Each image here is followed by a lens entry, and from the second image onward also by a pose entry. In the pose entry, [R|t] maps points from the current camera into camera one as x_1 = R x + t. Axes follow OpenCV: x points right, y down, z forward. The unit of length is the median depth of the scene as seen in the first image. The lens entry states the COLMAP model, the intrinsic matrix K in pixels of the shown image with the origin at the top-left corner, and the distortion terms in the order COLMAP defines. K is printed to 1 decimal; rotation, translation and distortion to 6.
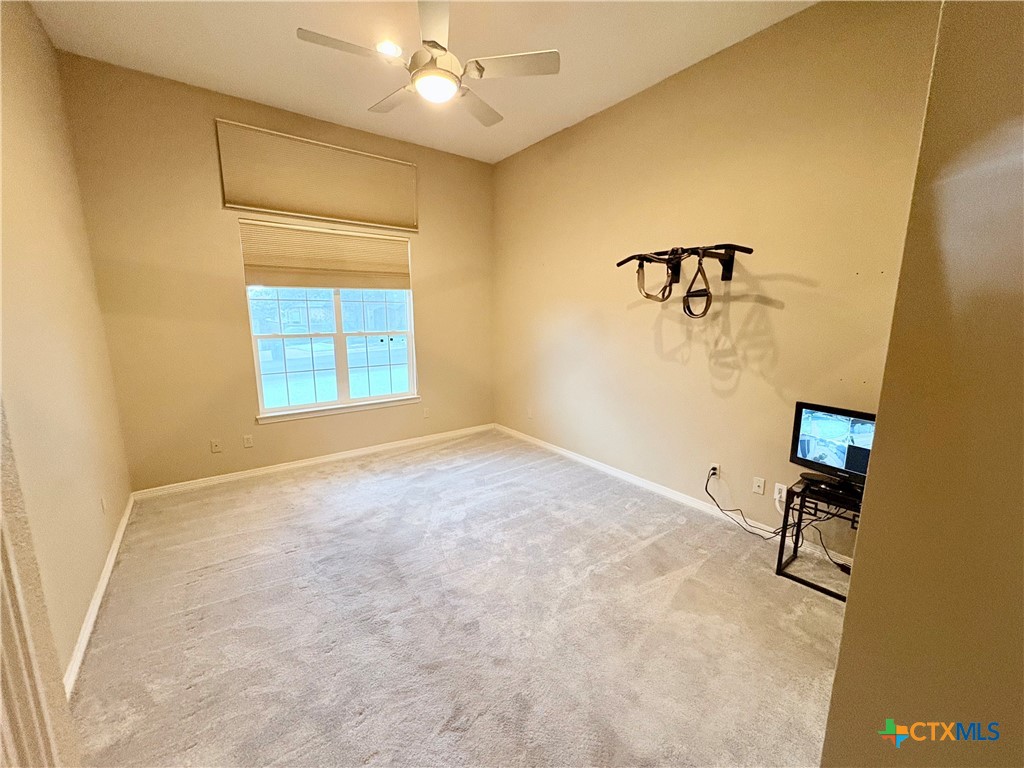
lens RADIAL K [[407.9, 0, 515.0], [0, 407.9, 383.8], [0, 0, 1]] dist [-0.003903, 0.000877]
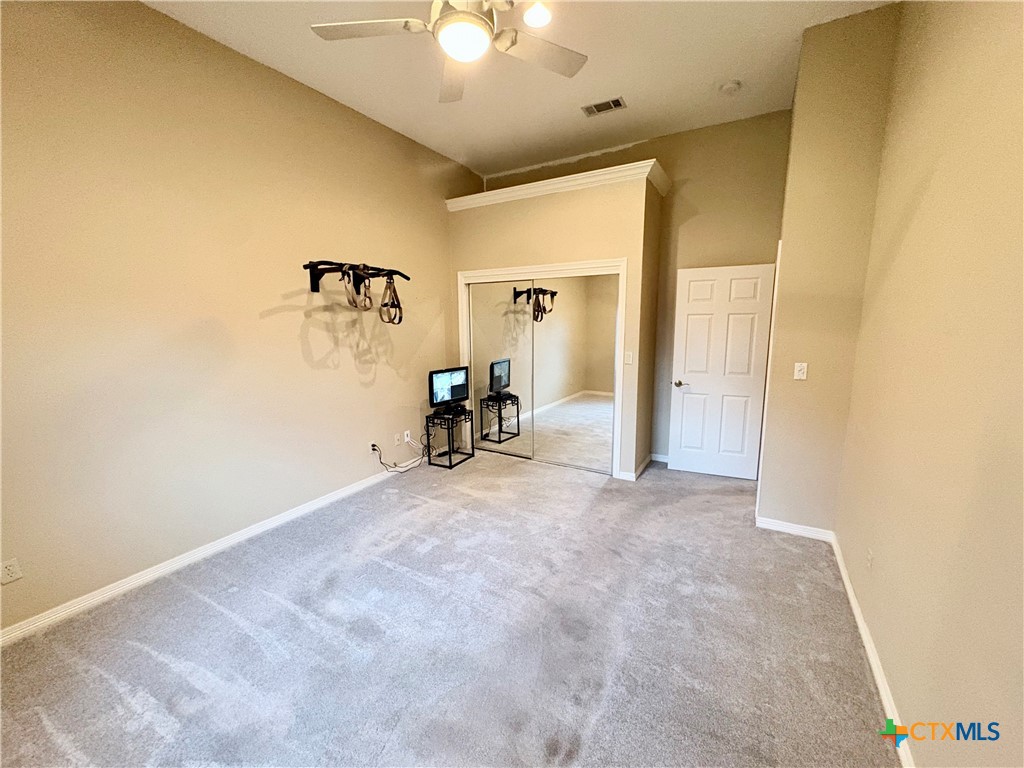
lens RADIAL K [[407.9, 0, 514.8], [0, 407.9, 381.7], [0, 0, 1]] dist [-0.003903, 0.000877]
pose [[-0.377969, -0.143368, 0.914650, -0.819168], [0.169577, 0.960503, 0.220632, -0.188174], [-0.910155, 0.238496, -0.338729, 1.028385]]
